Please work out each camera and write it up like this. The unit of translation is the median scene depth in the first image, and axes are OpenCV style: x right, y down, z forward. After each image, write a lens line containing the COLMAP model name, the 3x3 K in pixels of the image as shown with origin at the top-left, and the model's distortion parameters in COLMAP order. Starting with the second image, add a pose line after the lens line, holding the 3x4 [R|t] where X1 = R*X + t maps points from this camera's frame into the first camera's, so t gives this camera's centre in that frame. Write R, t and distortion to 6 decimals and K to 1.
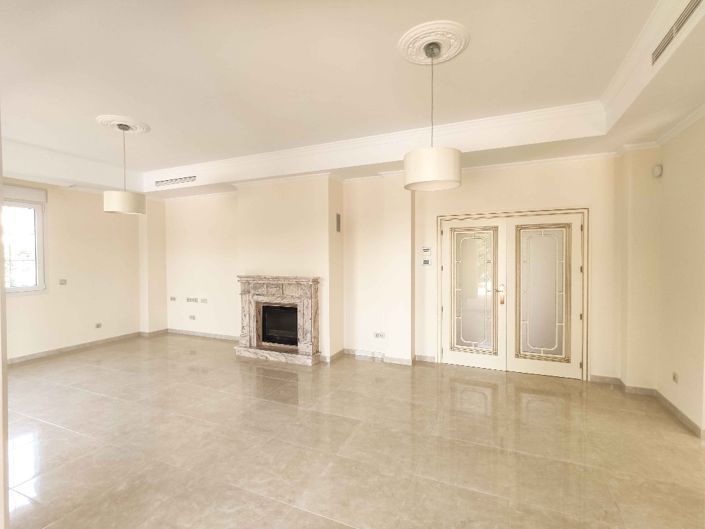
lens RADIAL K [[344.8, 0, 350.7], [0, 344.8, 262.6], [0, 0, 1]] dist [-0.002084, -0.001042]
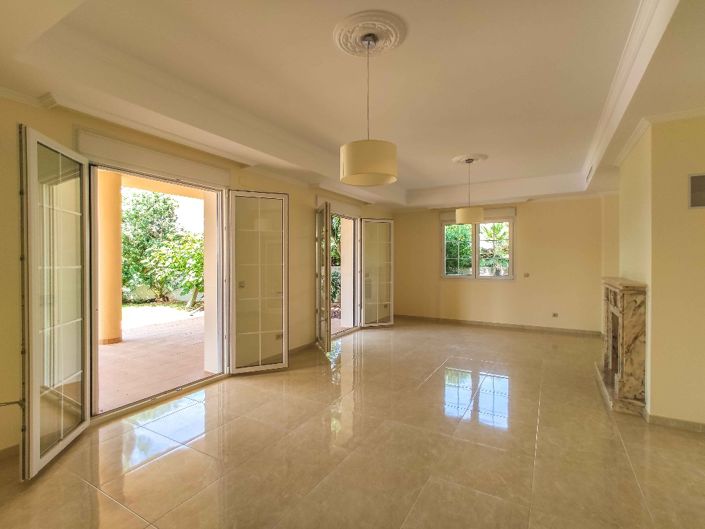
lens RADIAL K [[344.8, 0, 351.1], [0, 344.8, 264.4], [0, 0, 1]] dist [-0.002084, -0.001042]
pose [[-0.093808, 0.015538, -0.995469, 0.550650], [-0.010660, 0.999805, 0.016611, 0.000535], [0.995533, 0.012170, -0.093624, 0.484267]]
